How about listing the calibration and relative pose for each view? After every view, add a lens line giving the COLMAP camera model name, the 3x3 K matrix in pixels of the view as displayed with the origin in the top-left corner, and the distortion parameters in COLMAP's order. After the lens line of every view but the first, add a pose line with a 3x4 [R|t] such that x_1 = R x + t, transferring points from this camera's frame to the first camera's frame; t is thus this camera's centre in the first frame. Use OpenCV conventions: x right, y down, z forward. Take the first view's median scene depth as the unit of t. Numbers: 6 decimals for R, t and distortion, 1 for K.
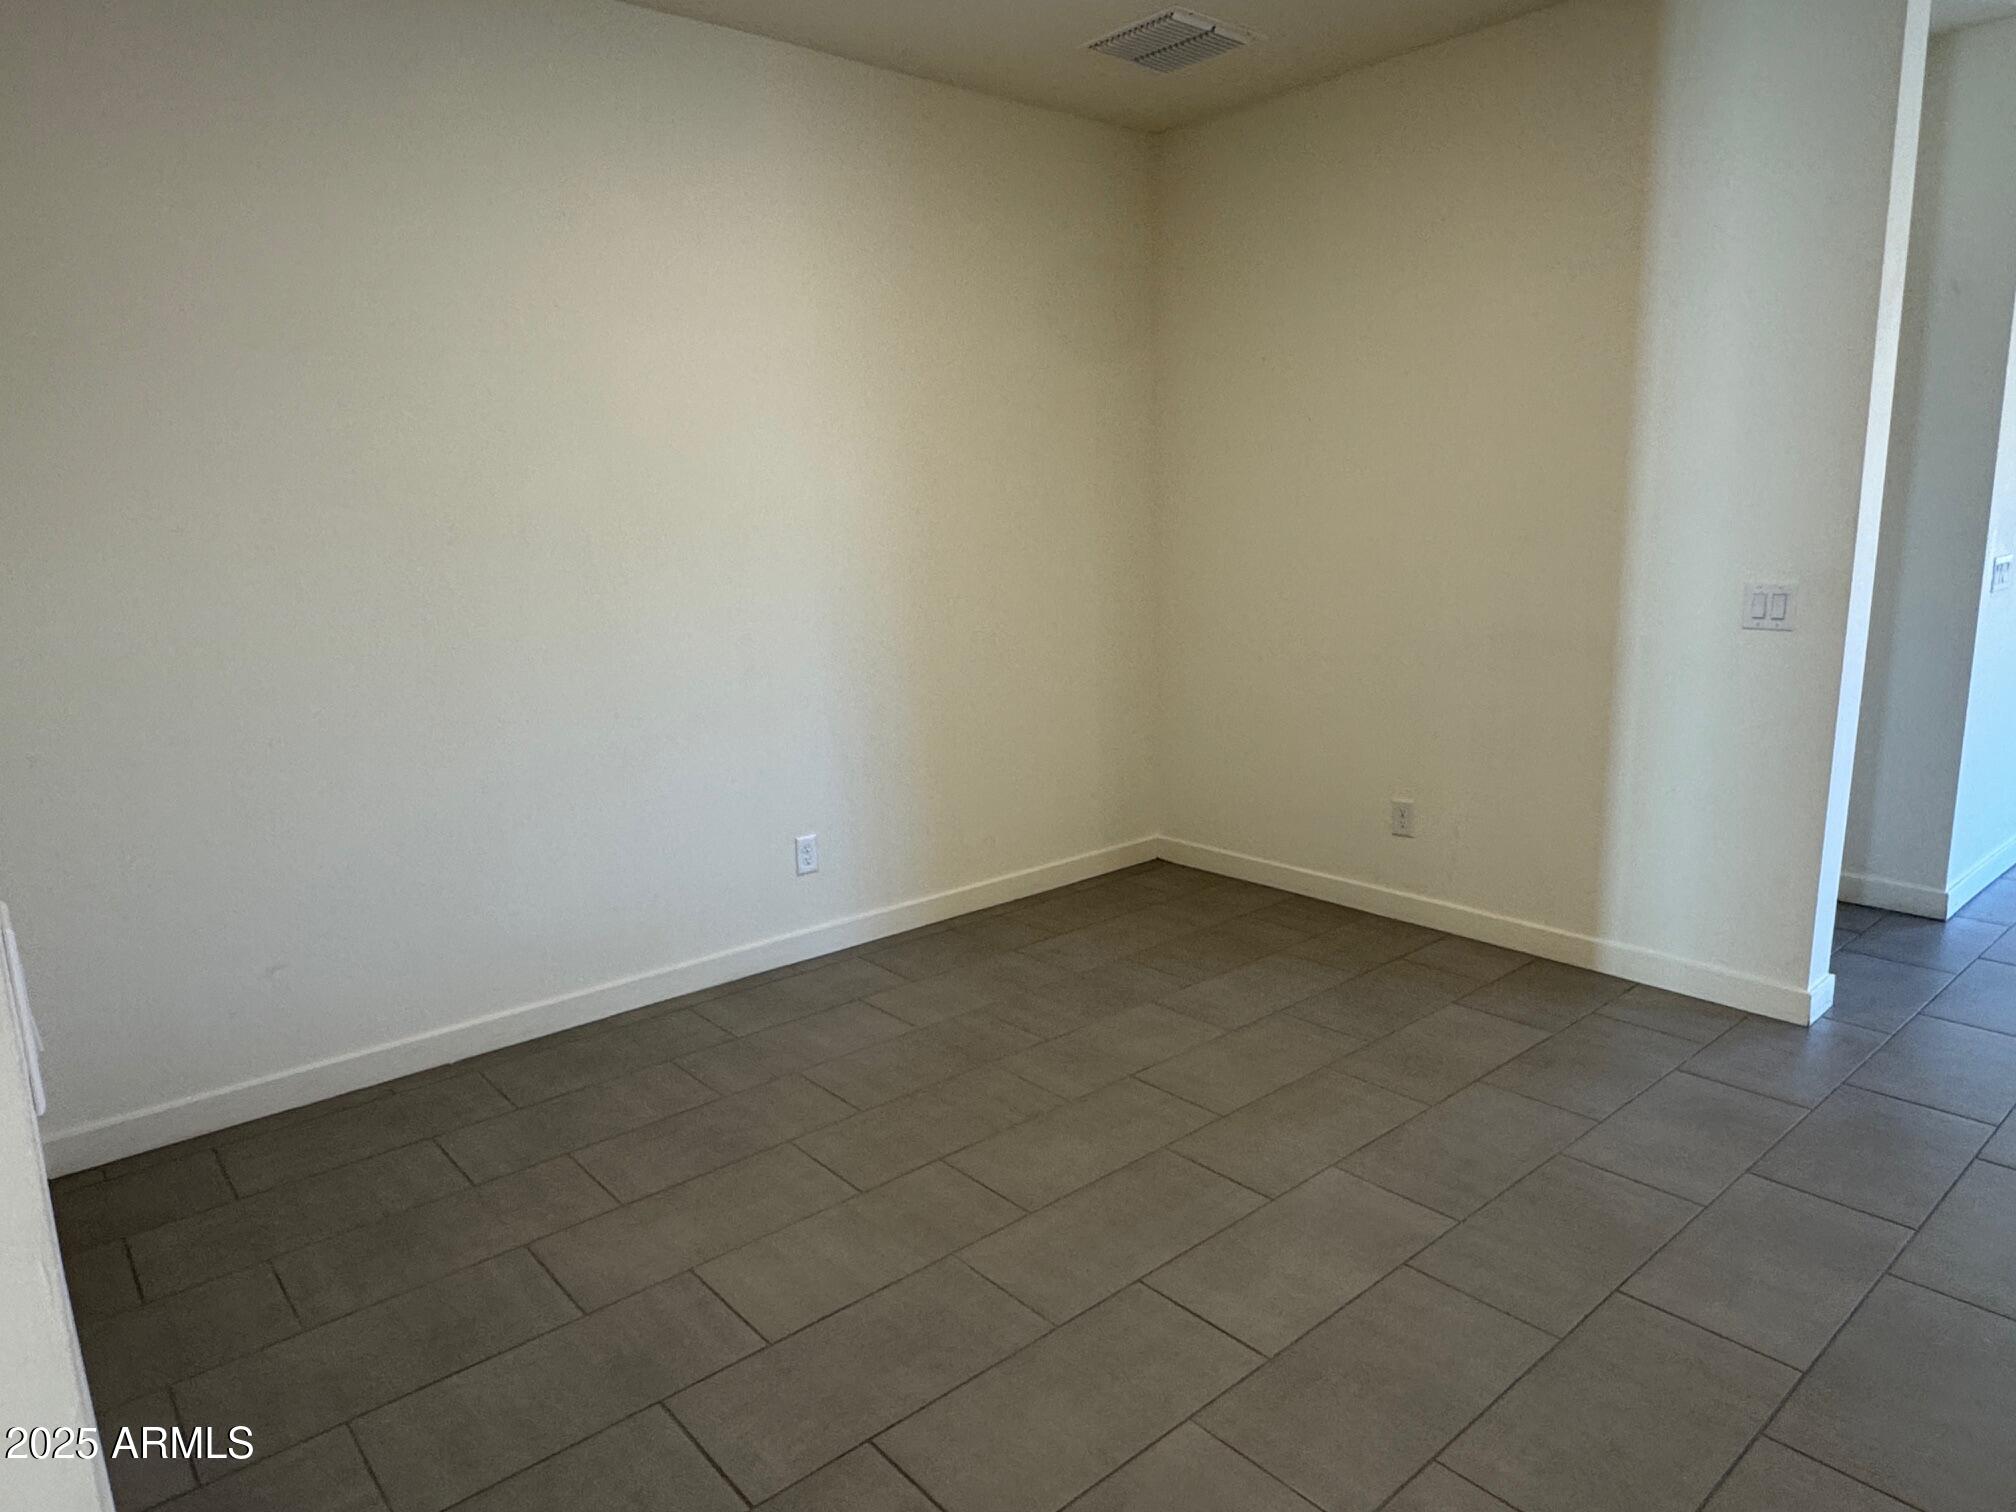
lens RADIAL K [[1257.8, 0, 1008.8], [0, 1257.8, 756.7], [0, 0, 1]] dist [0.007076, -0.000220]
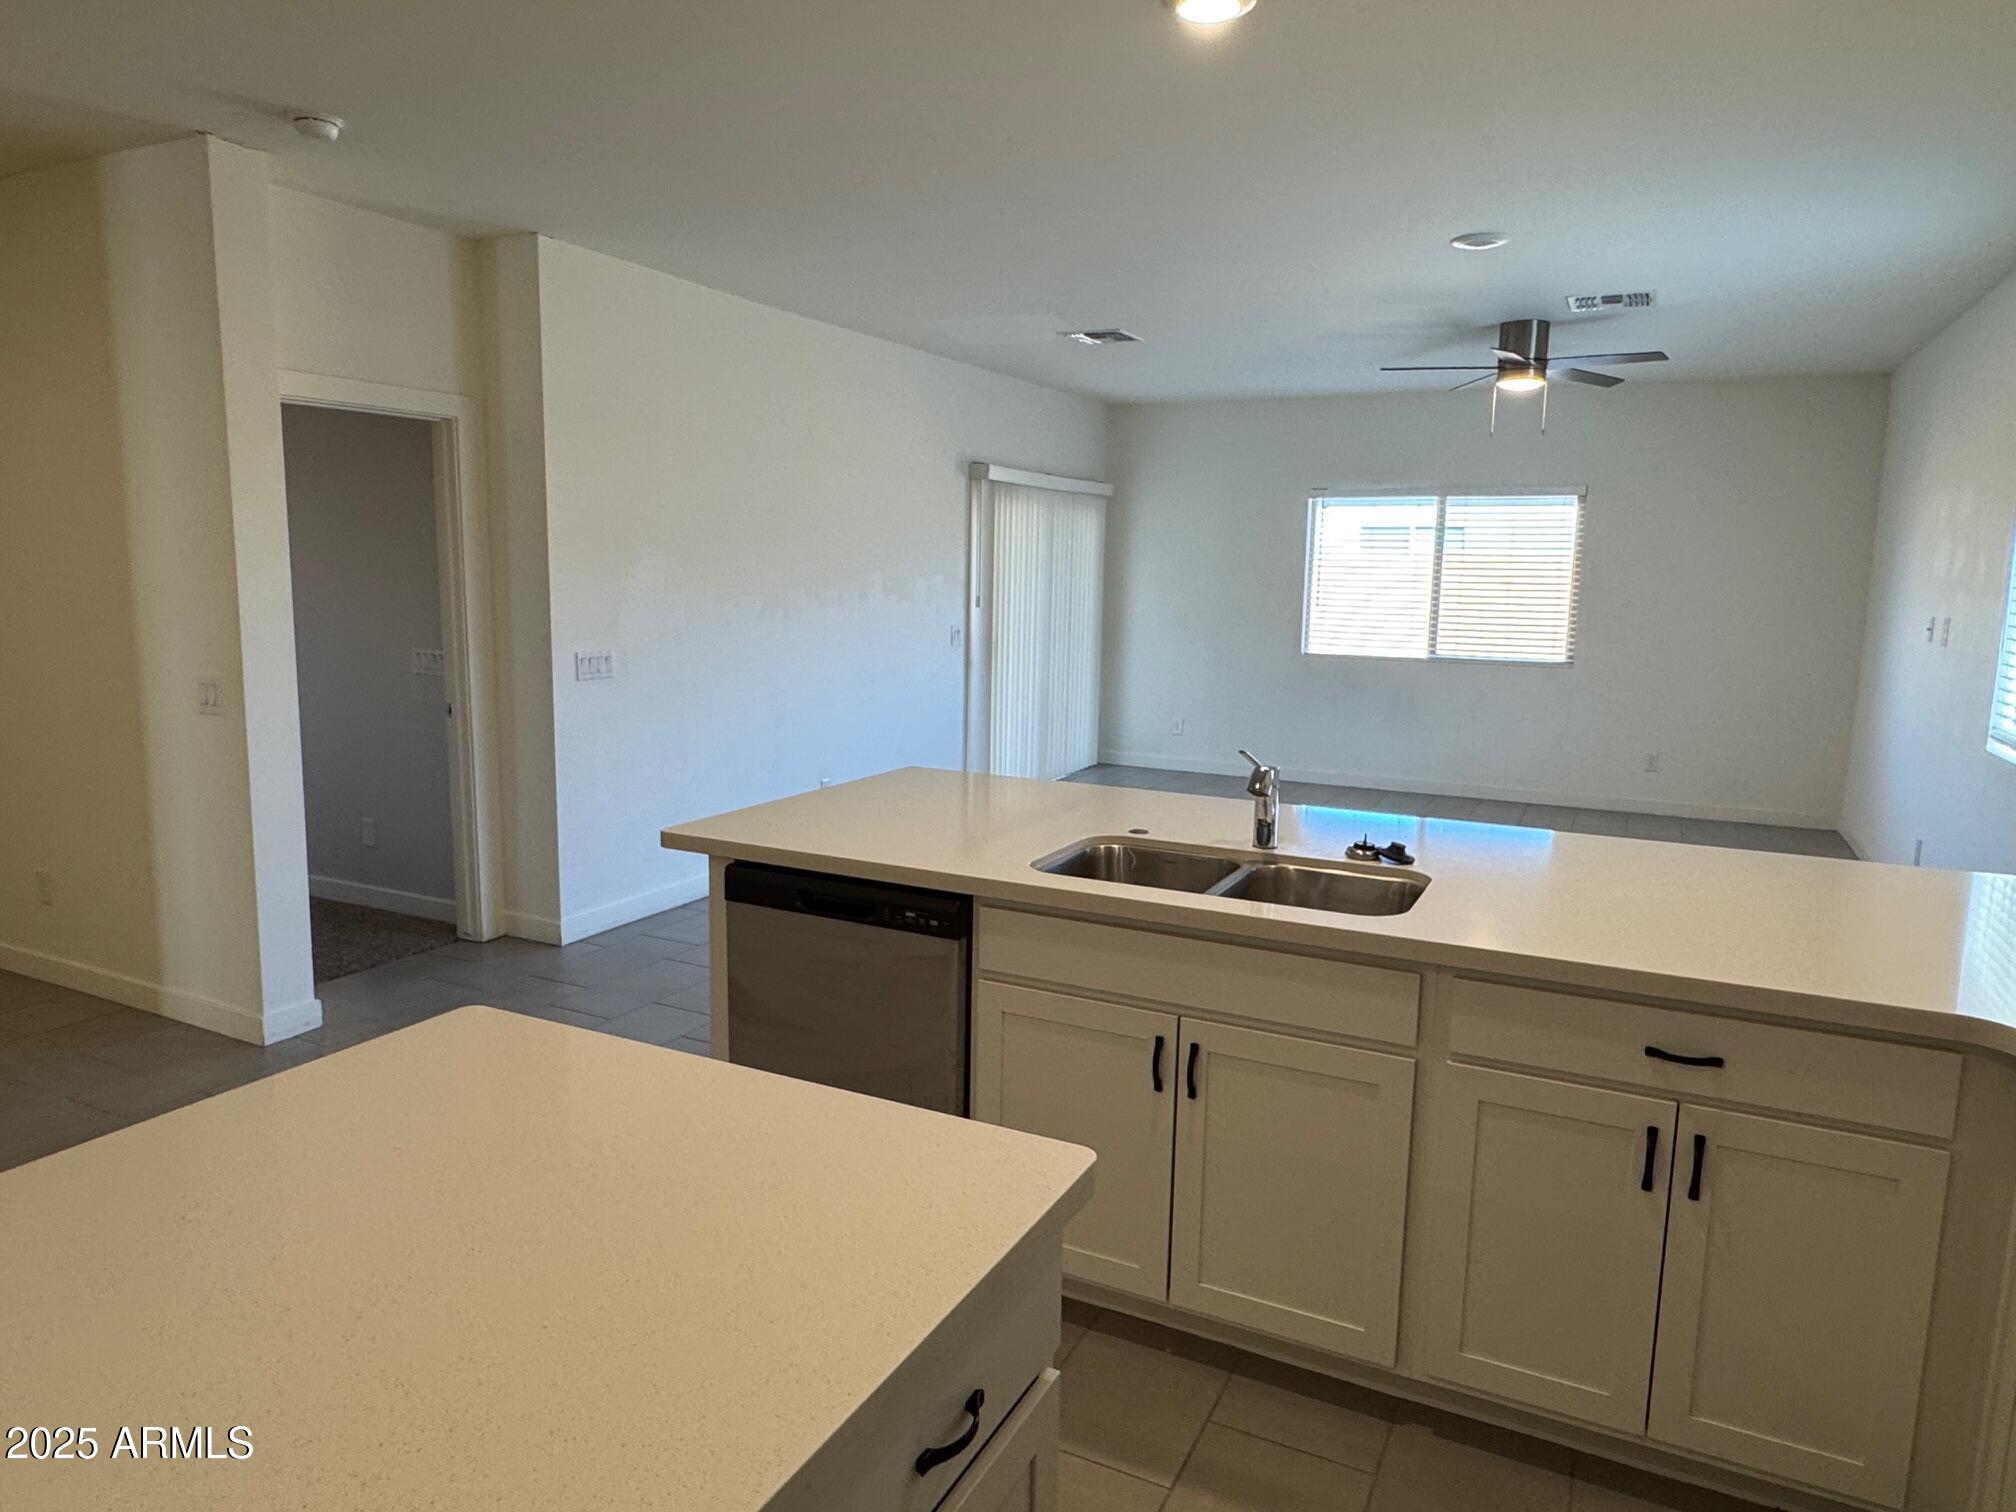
lens RADIAL K [[1257.8, 0, 1007.5], [0, 1257.8, 754.2], [0, 0, 1]] dist [0.007076, -0.000220]
pose [[0.923101, -0.012421, 0.384357, 0.731695], [0.031463, 0.998567, -0.043294, 0.010754], [-0.383268, 0.052058, 0.922169, -0.334754]]
